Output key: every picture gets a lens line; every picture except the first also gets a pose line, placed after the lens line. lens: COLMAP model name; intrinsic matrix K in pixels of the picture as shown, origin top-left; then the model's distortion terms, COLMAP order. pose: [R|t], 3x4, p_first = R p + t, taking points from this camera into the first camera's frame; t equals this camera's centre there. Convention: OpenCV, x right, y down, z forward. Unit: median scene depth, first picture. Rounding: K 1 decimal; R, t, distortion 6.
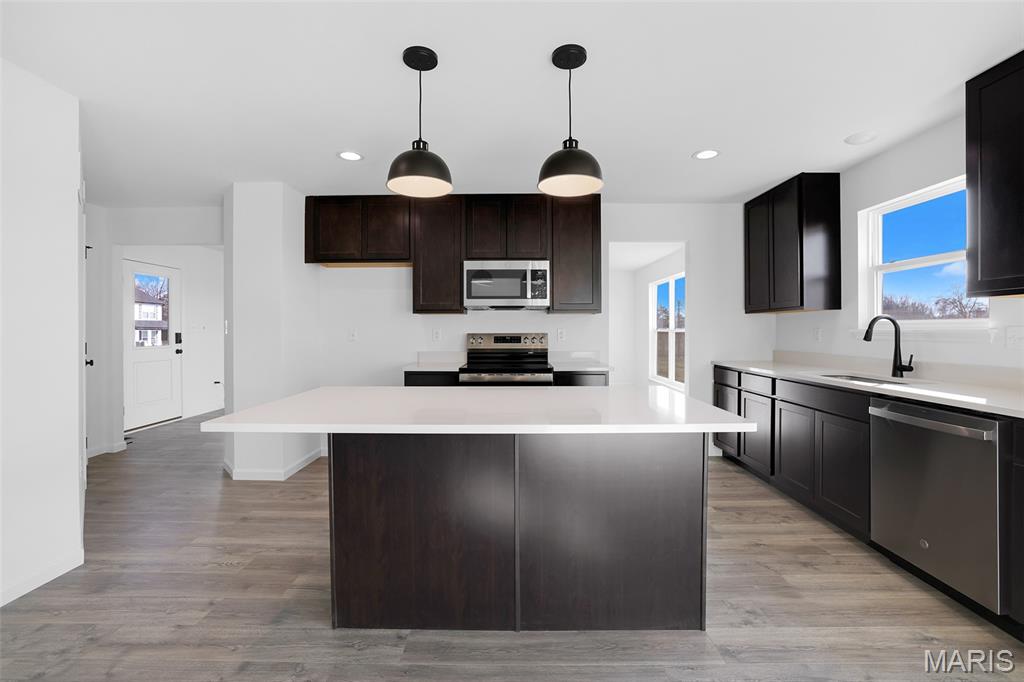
lens RADIAL K [[437.6, 0, 507.2], [0, 437.6, 334.8], [0, 0, 1]] dist [-0.040328, 0.013410]
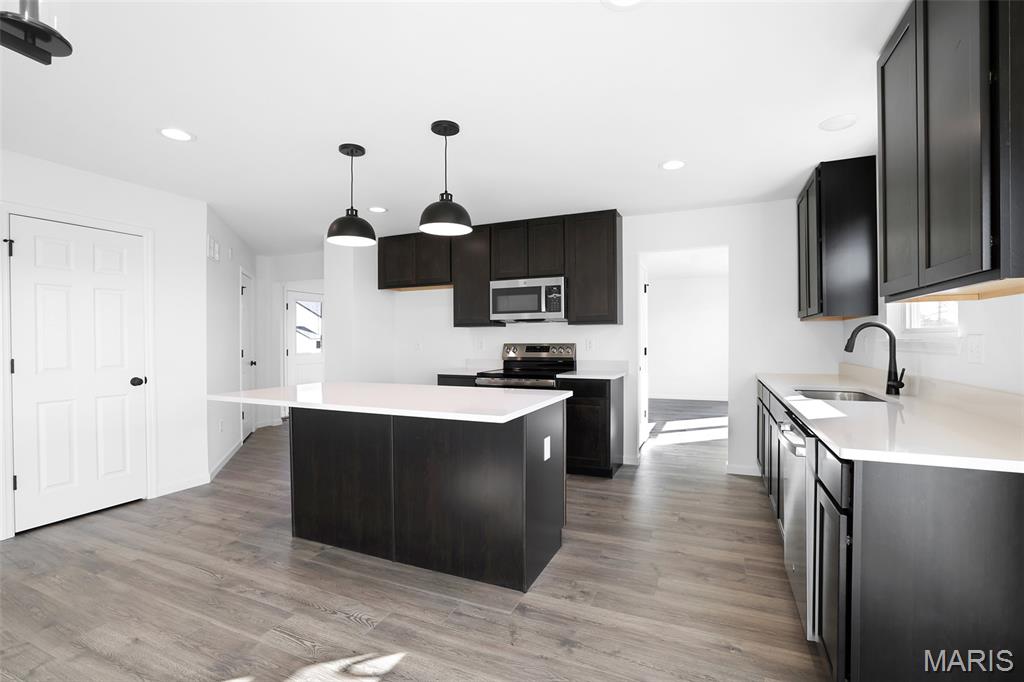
lens RADIAL K [[437.3, 0, 512.0], [0, 437.3, 341.0], [0, 0, 1]] dist [-0.040084, 0.011718]
pose [[0.927380, -0.001169, -0.374119, 0.456316], [-0.002738, 0.999947, -0.009911, 0.002003], [0.374111, 0.010216, 0.927328, -0.068749]]
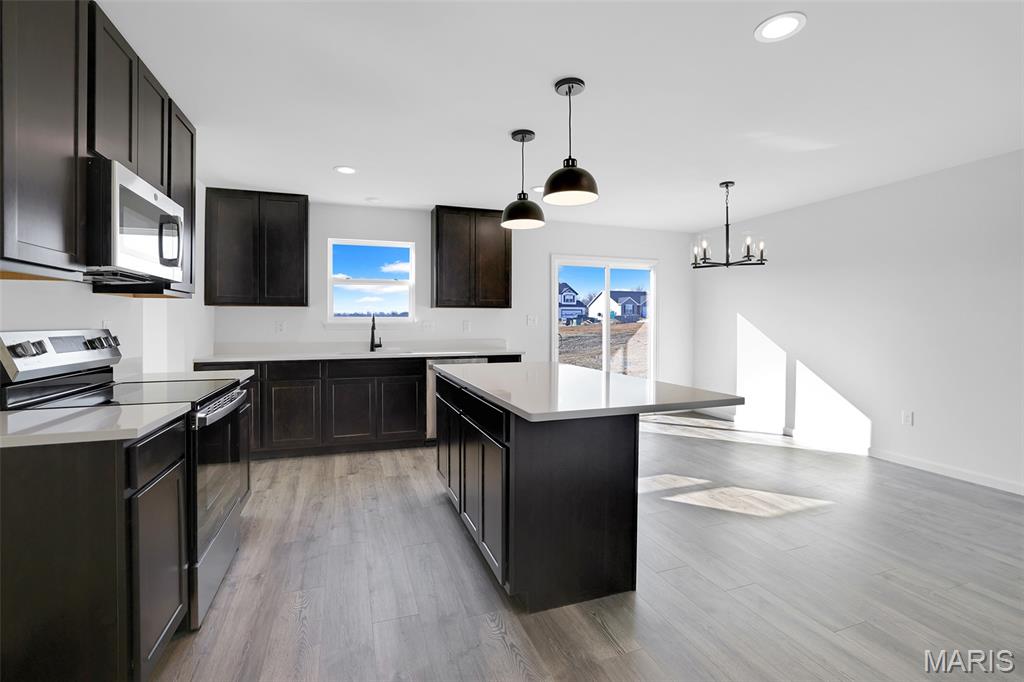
lens RADIAL K [[438.0, 0, 511.5], [0, 438.0, 324.1], [0, 0, 1]] dist [-0.035335, -0.000125]
pose [[-0.303103, -0.007491, 0.952928, -0.710861], [0.016617, 0.999776, 0.013145, -0.016701], [-0.952813, 0.019819, -0.302911, 0.849592]]
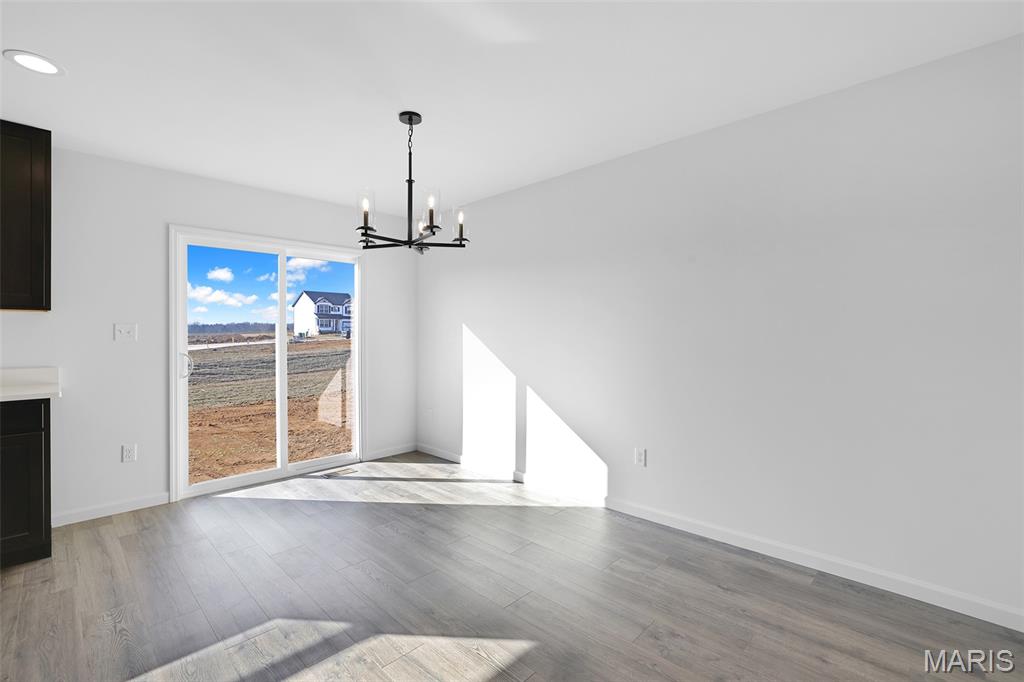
lens RADIAL K [[448.1, 0, 512.0], [0, 448.1, 341.0], [0, 0, 1]] dist [-0.041849, 0.013003]
pose [[-0.701803, -0.013148, 0.712250, -0.437722], [0.008987, 0.999587, 0.027307, -0.010915], [-0.712314, 0.025565, -0.701395, 0.361605]]
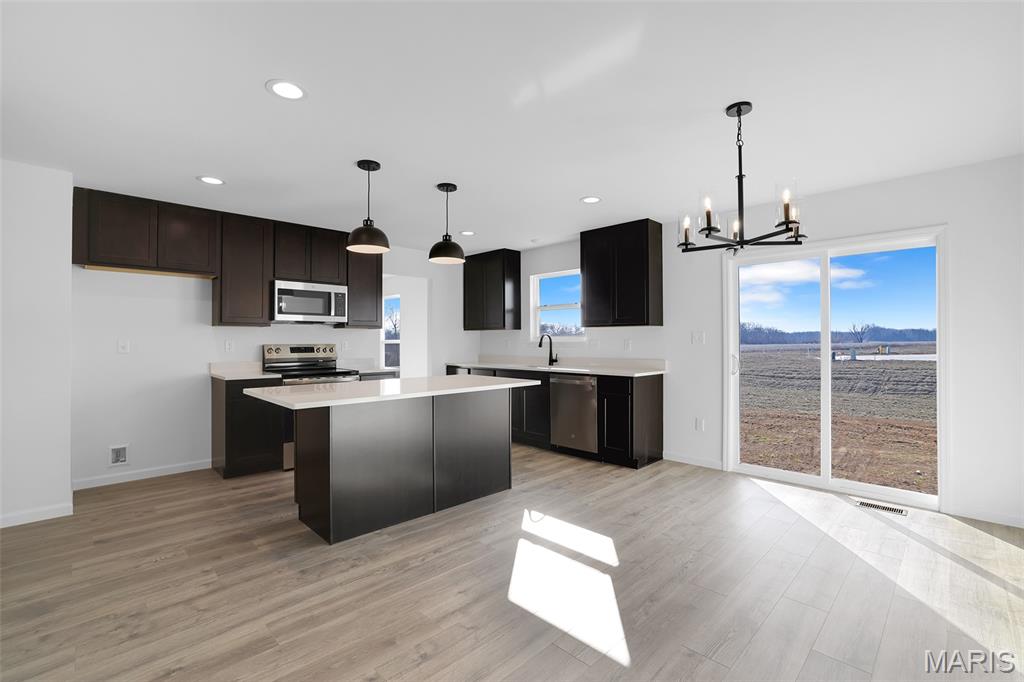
lens RADIAL K [[434.4, 0, 516.9], [0, 434.4, 337.6], [0, 0, 1]] dist [-0.039189, 0.014476]
pose [[0.709559, 0.005027, 0.704628, -0.508487], [0.008698, 0.999836, -0.015892, 0.002149], [-0.704592, 0.017405, 0.709399, -0.257713]]
